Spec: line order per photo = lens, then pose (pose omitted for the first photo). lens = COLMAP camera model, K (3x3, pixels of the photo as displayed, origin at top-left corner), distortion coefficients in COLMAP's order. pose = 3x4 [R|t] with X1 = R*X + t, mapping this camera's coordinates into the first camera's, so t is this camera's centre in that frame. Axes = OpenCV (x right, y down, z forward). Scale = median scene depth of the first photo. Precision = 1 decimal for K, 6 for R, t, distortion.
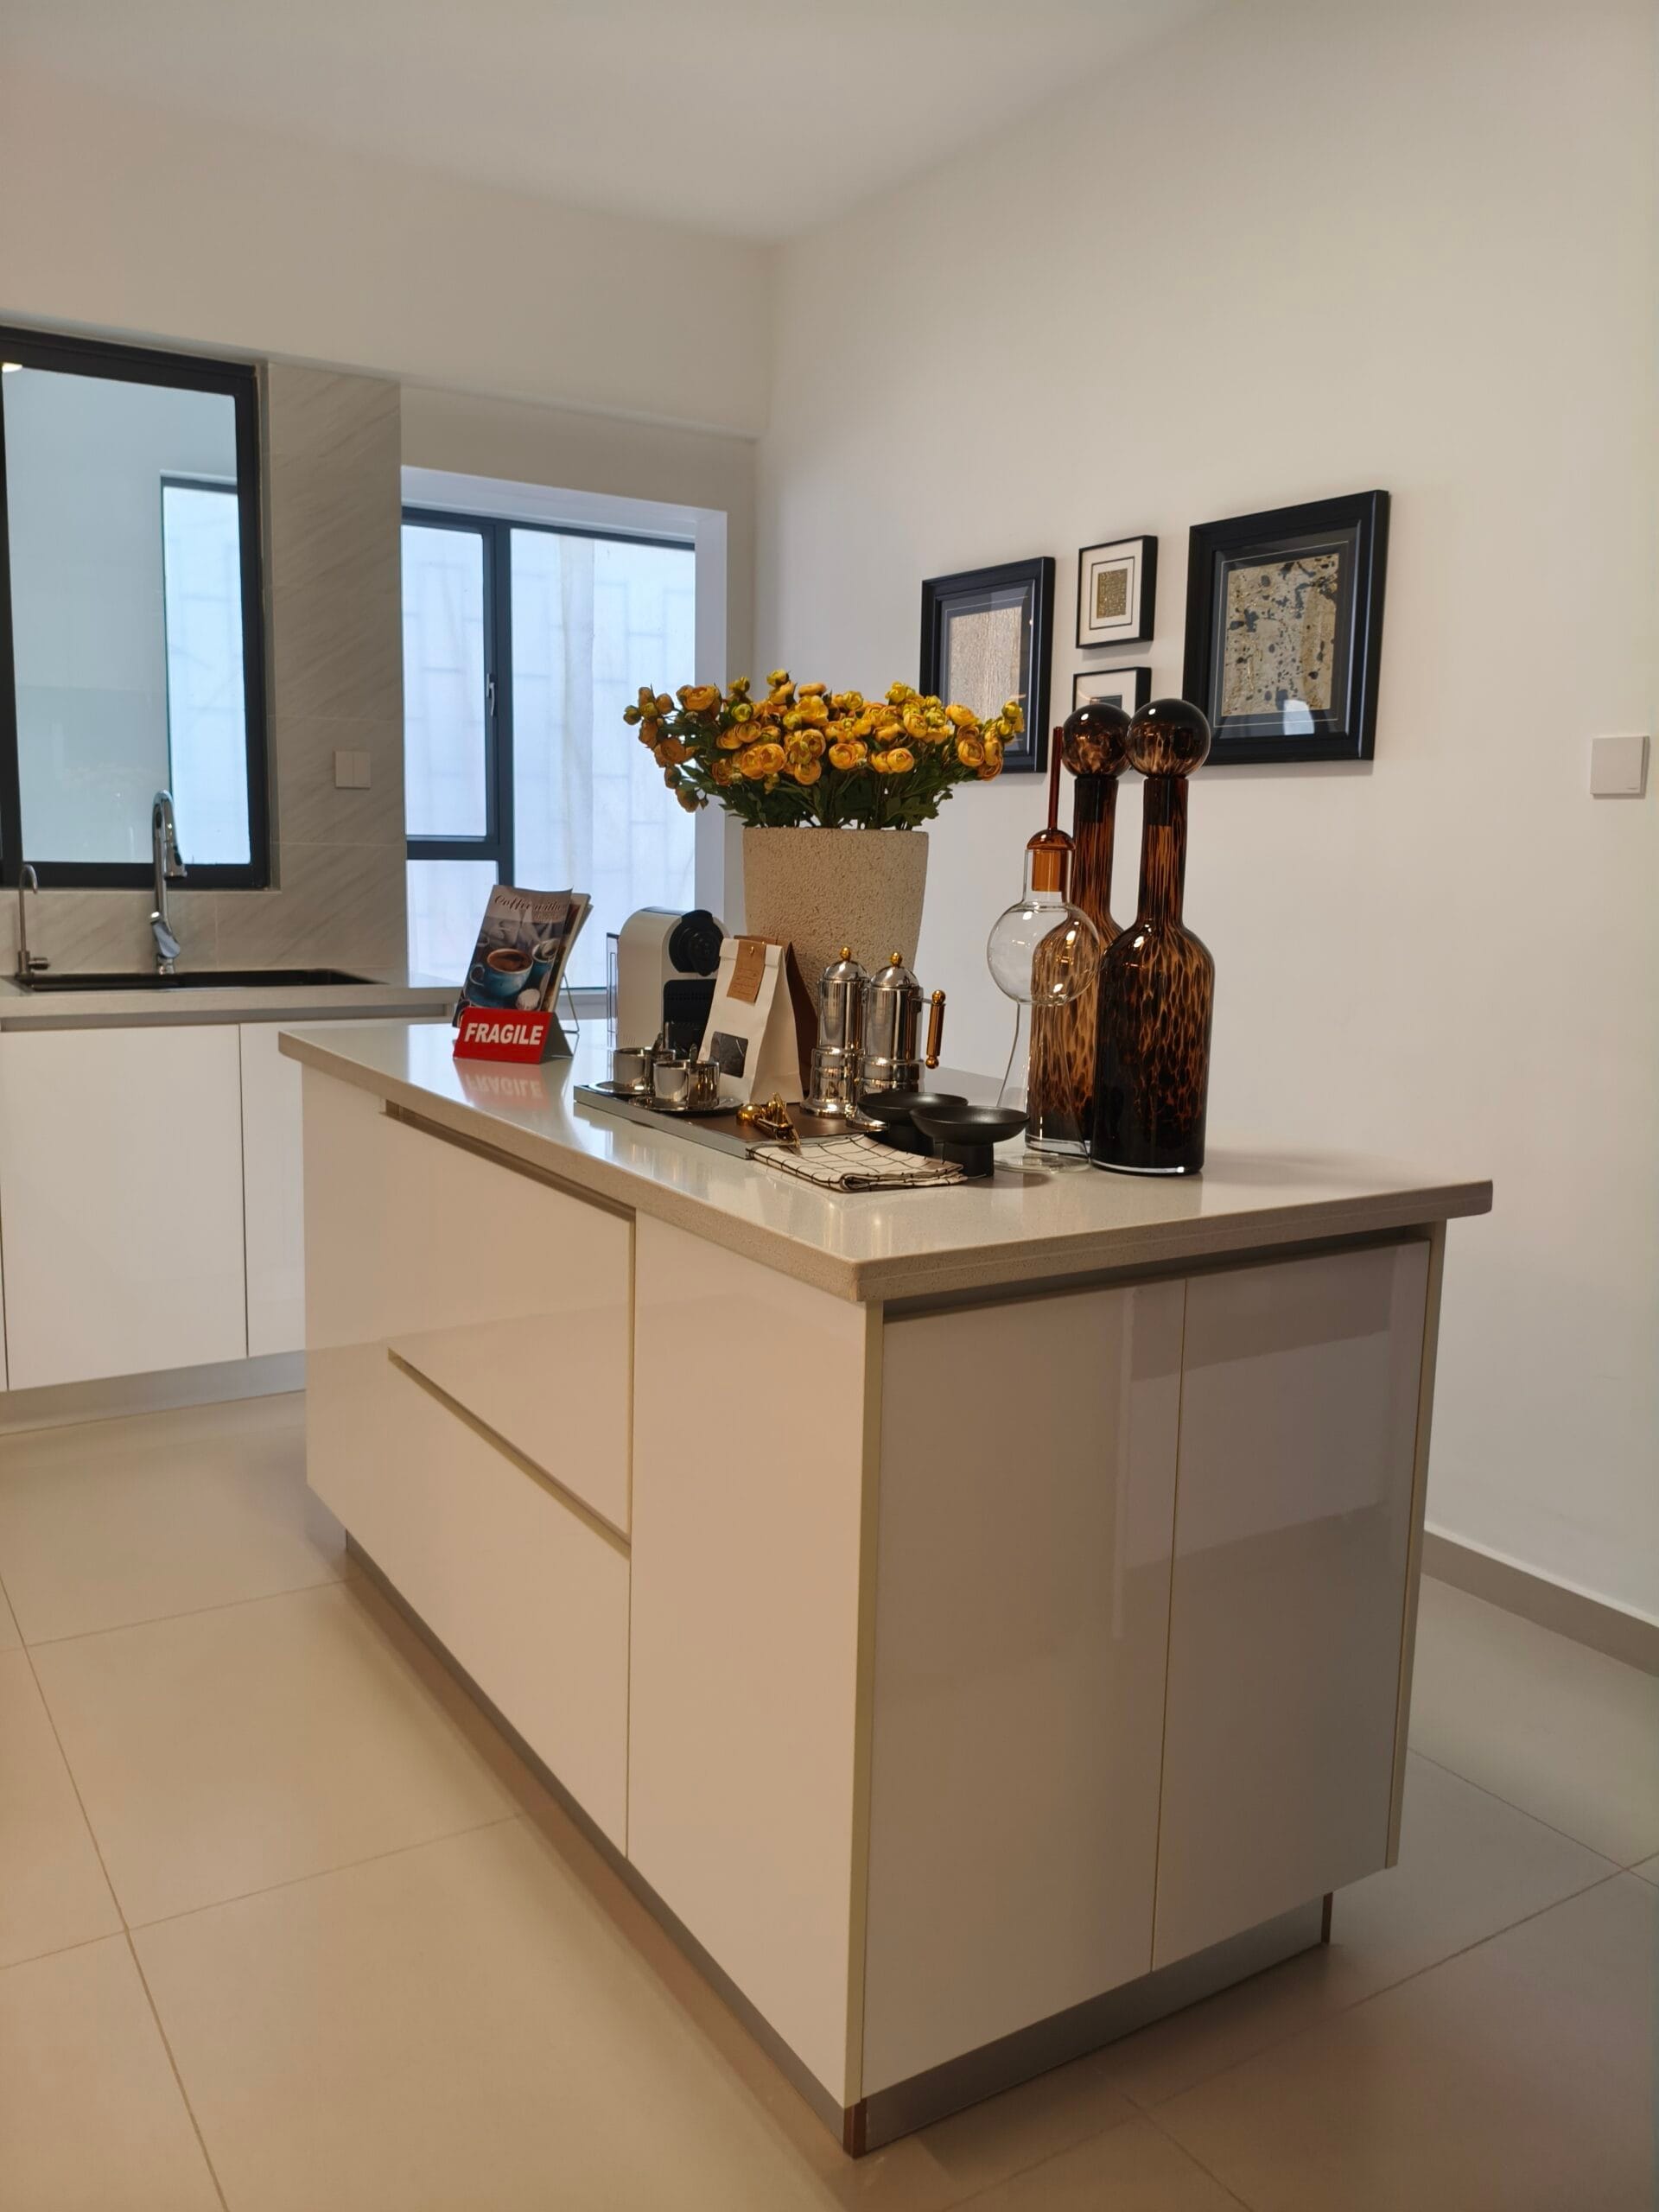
lens RADIAL K [[1736.4, 0, 834.7], [0, 1736.4, 1112.4], [0, 0, 1]] dist [0.055732, -0.085205]
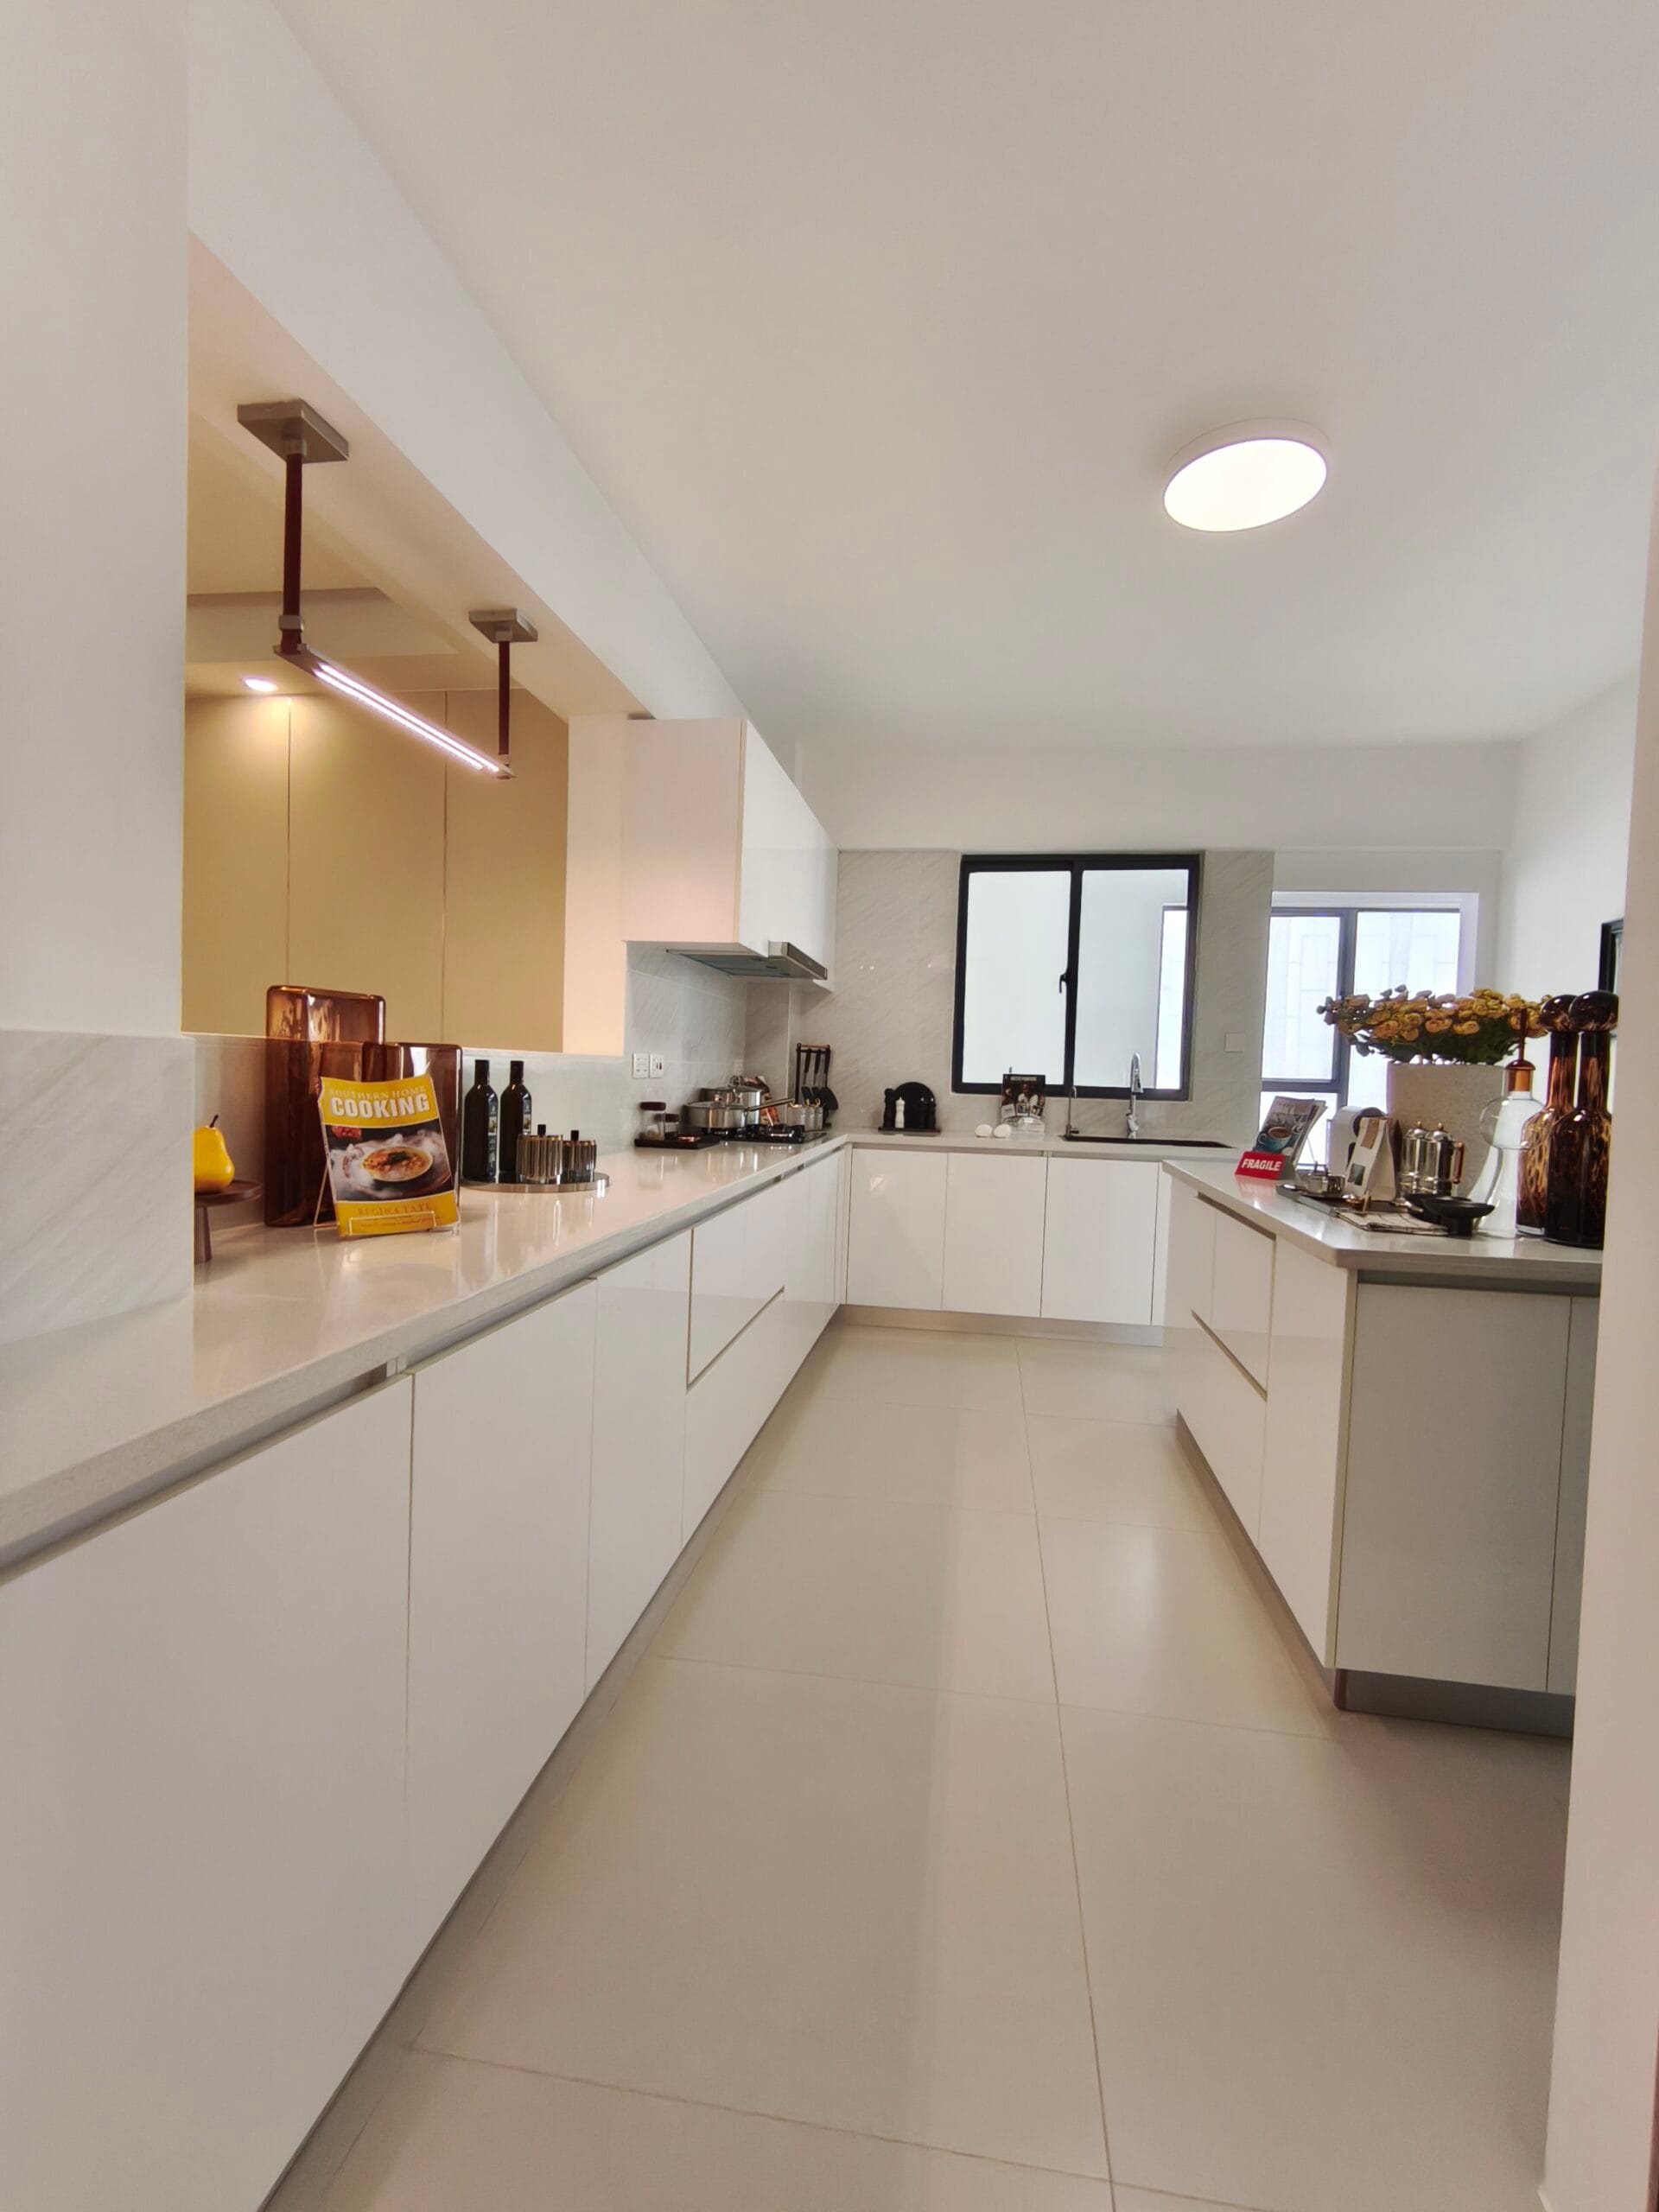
lens RADIAL K [[992.7, 0, 827.4], [0, 992.7, 1108.0], [0, 0, 1]] dist [0.000247, 0.003645]
pose [[0.754637, 0.023826, -0.655710, 0.208450], [-0.111221, 0.989524, -0.092046, 0.058380], [0.646647, 0.142390, 0.749381, -0.235348]]
